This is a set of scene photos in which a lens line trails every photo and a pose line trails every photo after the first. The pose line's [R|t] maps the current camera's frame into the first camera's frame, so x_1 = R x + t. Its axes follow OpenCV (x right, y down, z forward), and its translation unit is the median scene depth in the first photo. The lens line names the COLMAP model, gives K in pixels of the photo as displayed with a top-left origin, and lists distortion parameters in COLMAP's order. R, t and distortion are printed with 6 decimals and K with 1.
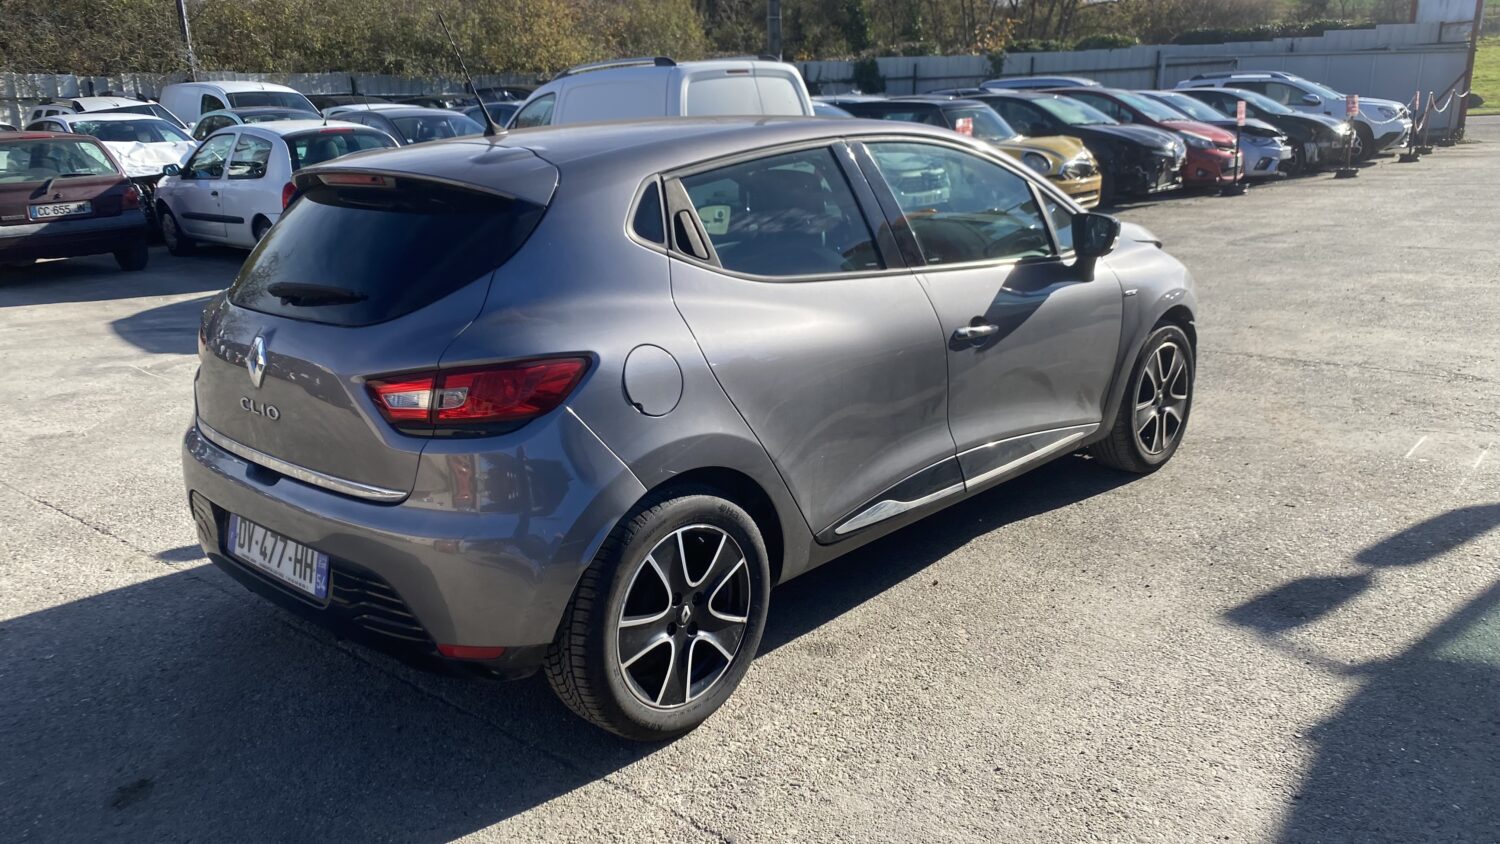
lens RADIAL K [[1146.2, 0, 746.8], [0, 1146.2, 423.6], [0, 0, 1]] dist [0.021623, -0.012043]
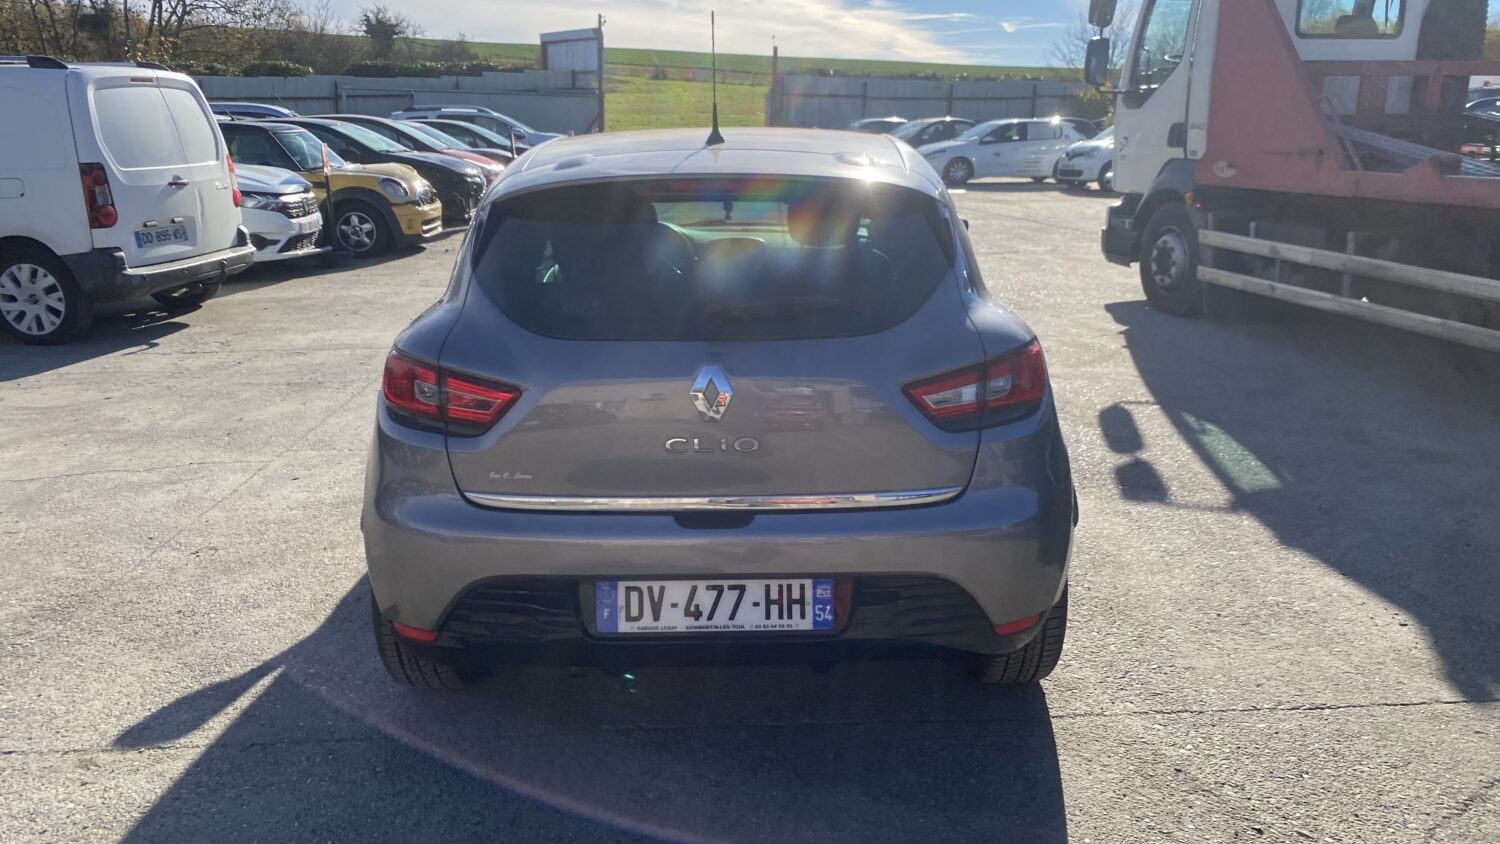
lens RADIAL K [[1146.2, 0, 791.9], [0, 1146.2, 430.3], [0, 0, 1]] dist [0.021623, -0.012043]
pose [[0.725991, -0.152775, 0.670520, -0.263800], [0.167041, 0.984987, 0.043565, -0.013897], [-0.667109, 0.080376, 0.740611, 0.084917]]
